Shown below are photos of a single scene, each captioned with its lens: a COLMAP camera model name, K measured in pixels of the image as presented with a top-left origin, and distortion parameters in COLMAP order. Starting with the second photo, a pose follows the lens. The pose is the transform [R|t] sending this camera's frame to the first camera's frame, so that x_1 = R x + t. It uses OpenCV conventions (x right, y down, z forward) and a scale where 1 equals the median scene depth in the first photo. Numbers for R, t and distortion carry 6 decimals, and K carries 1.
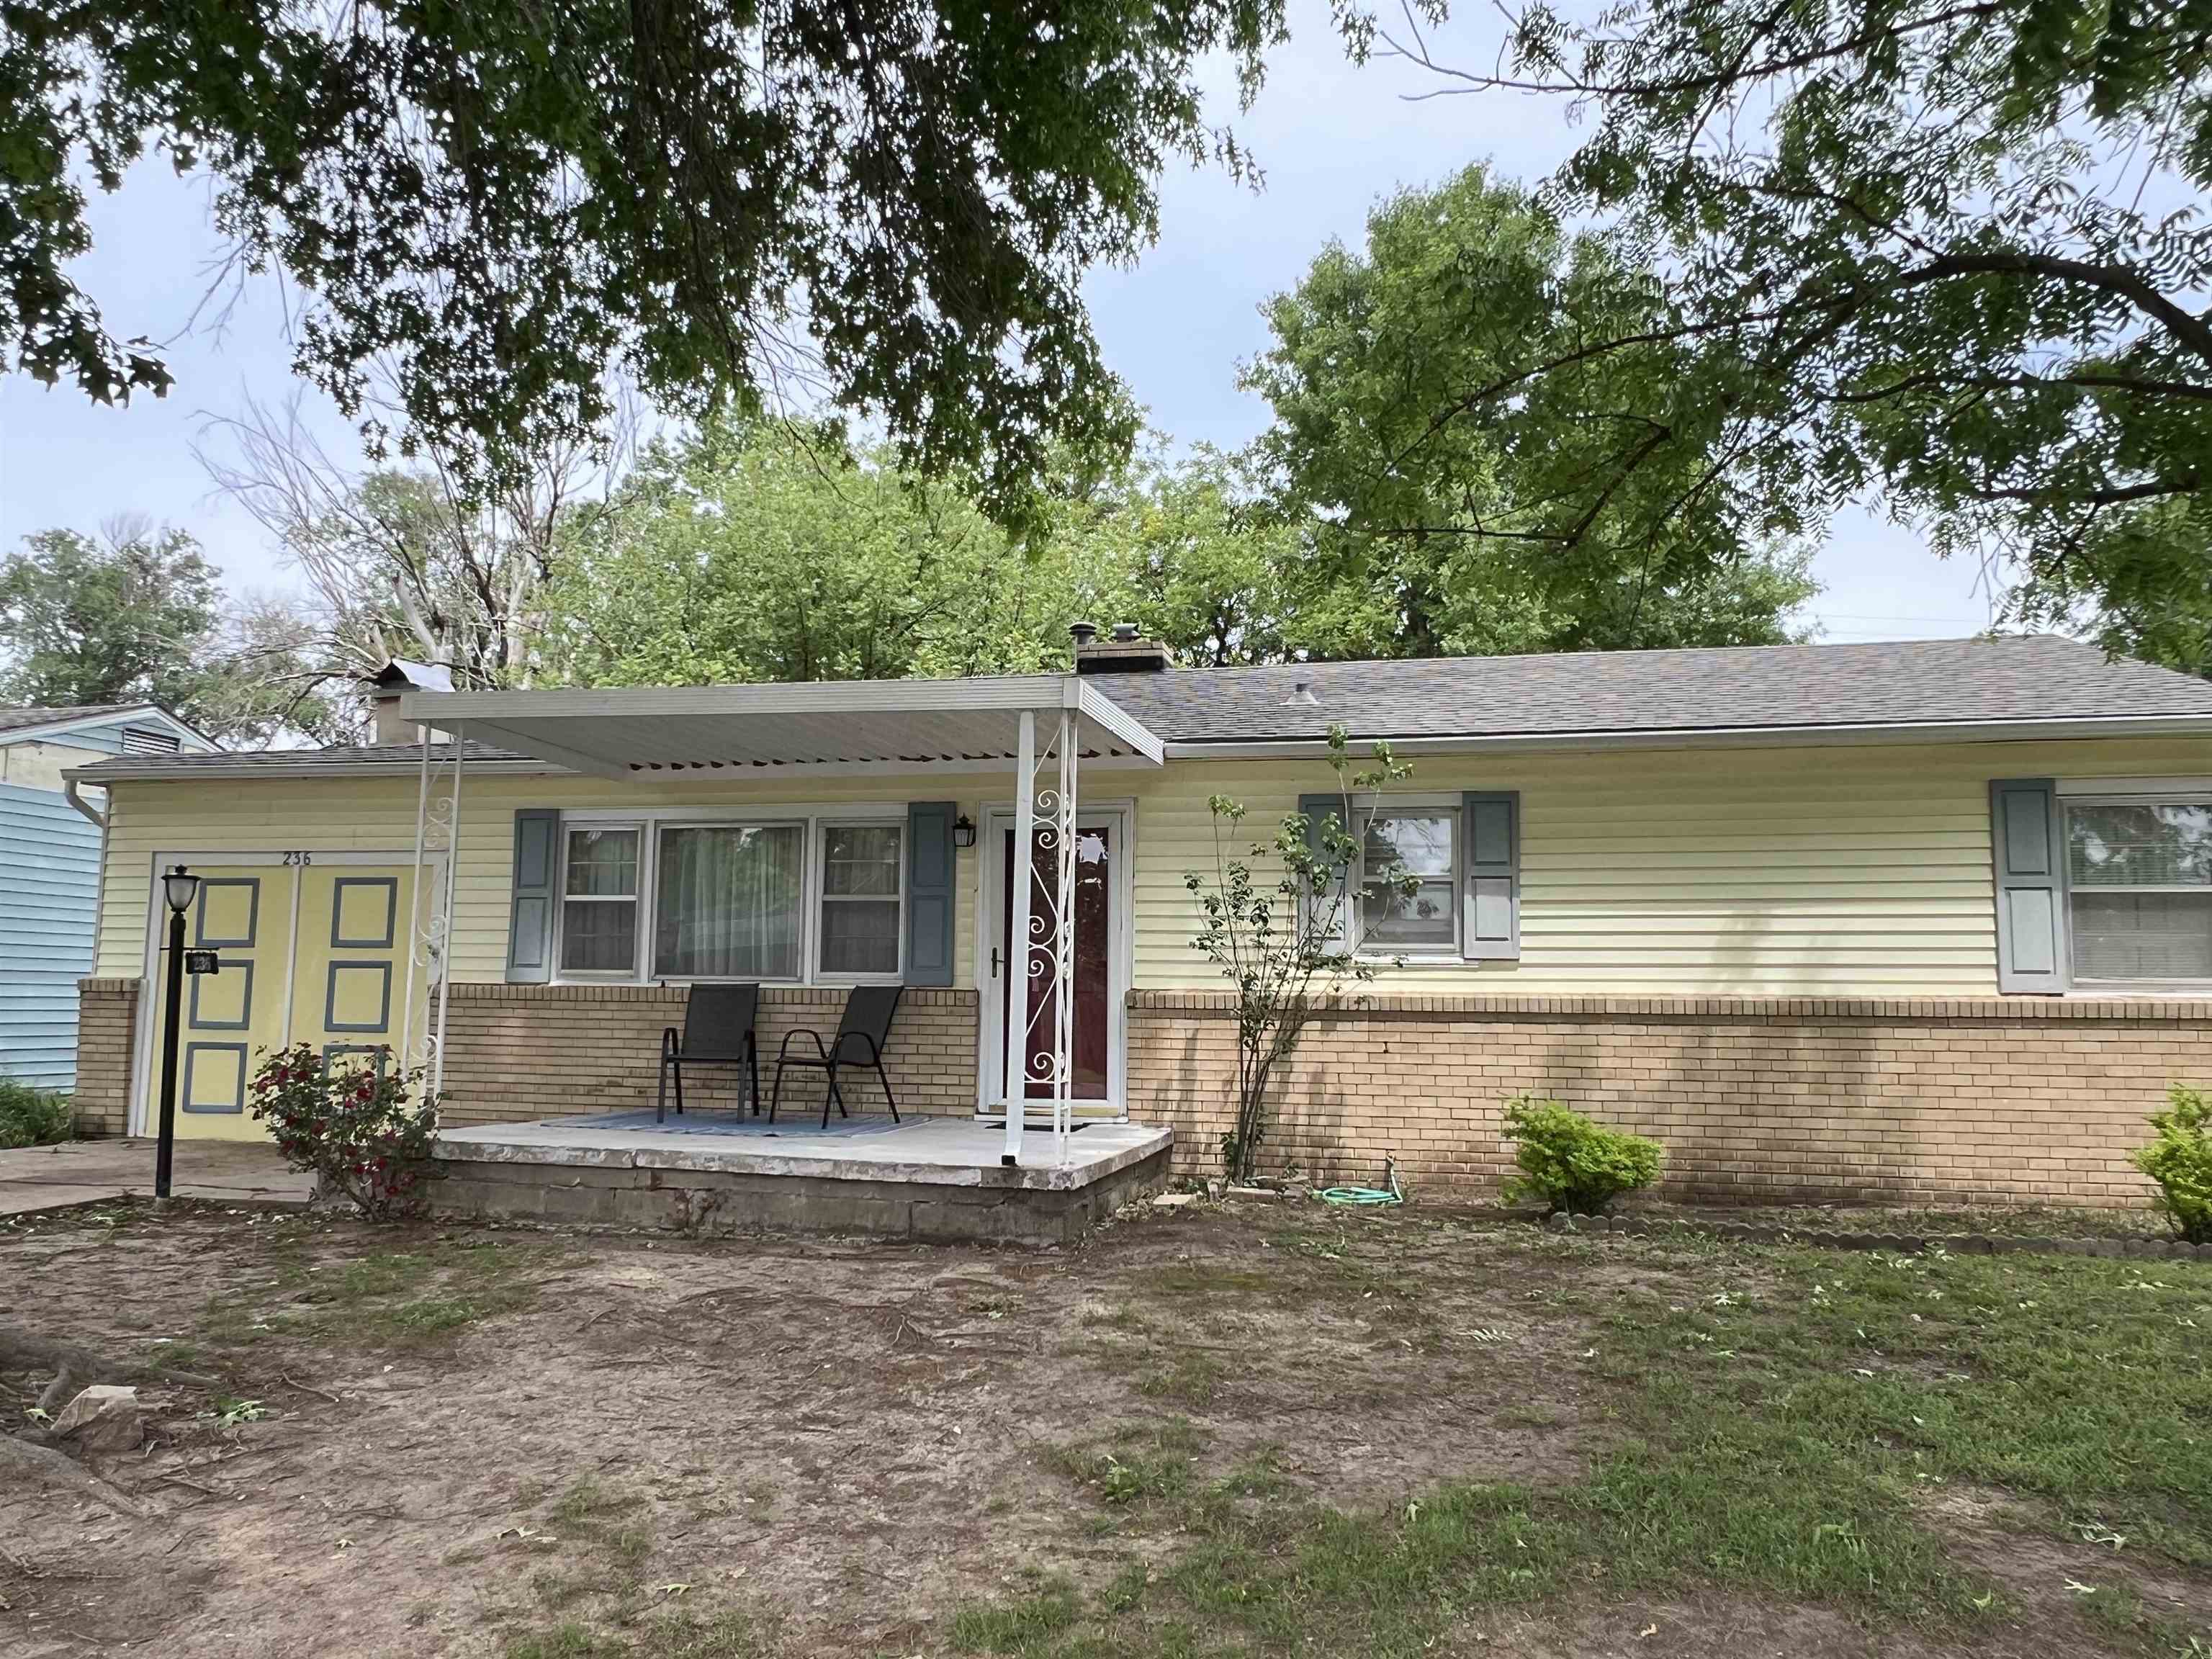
lens RADIAL K [[1599.0, 0, 1108.0], [0, 1599.0, 834.7], [0, 0, 1]] dist [-0.006143, -0.003274]
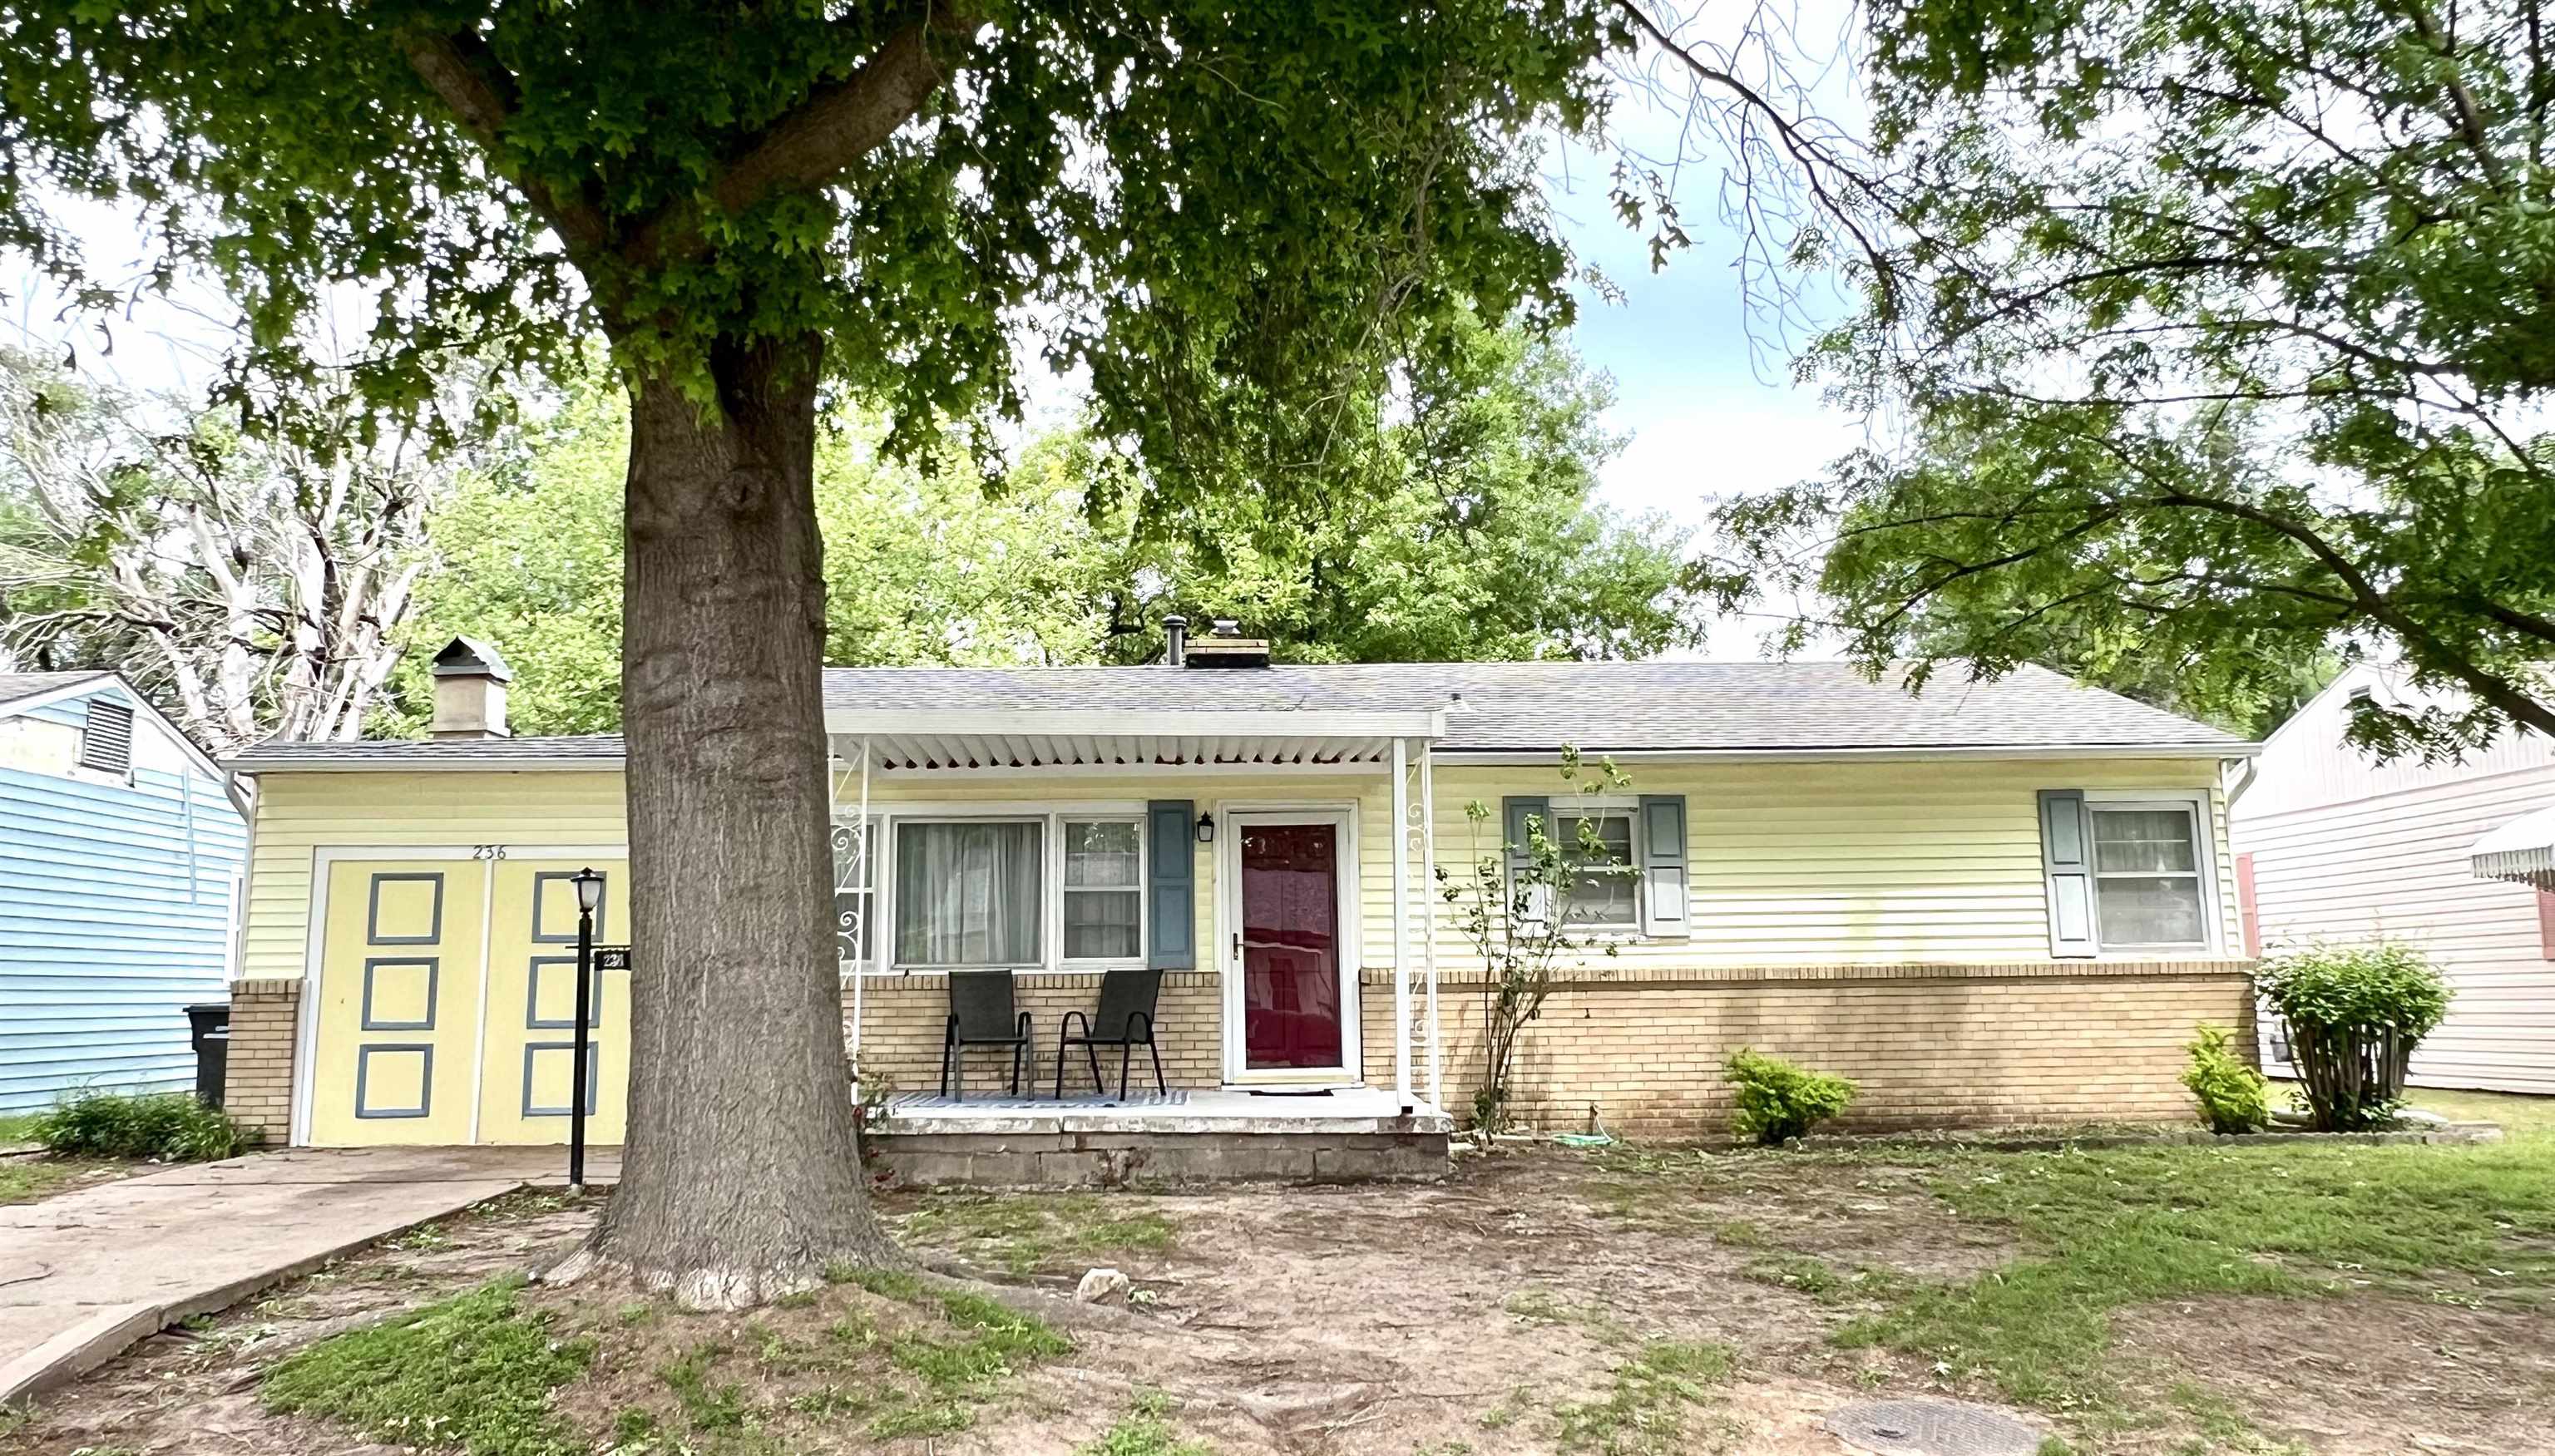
lens RADIAL K [[1826.3, 0, 1275.2], [0, 1826.3, 718.5], [0, 0, 1]] dist [-0.000875, -0.003814]
pose [[0.968034, 0.013893, 0.250436, -0.404641], [-0.003664, 0.999142, -0.041263, -0.028697], [-0.250794, 0.039027, 0.967254, -0.261956]]
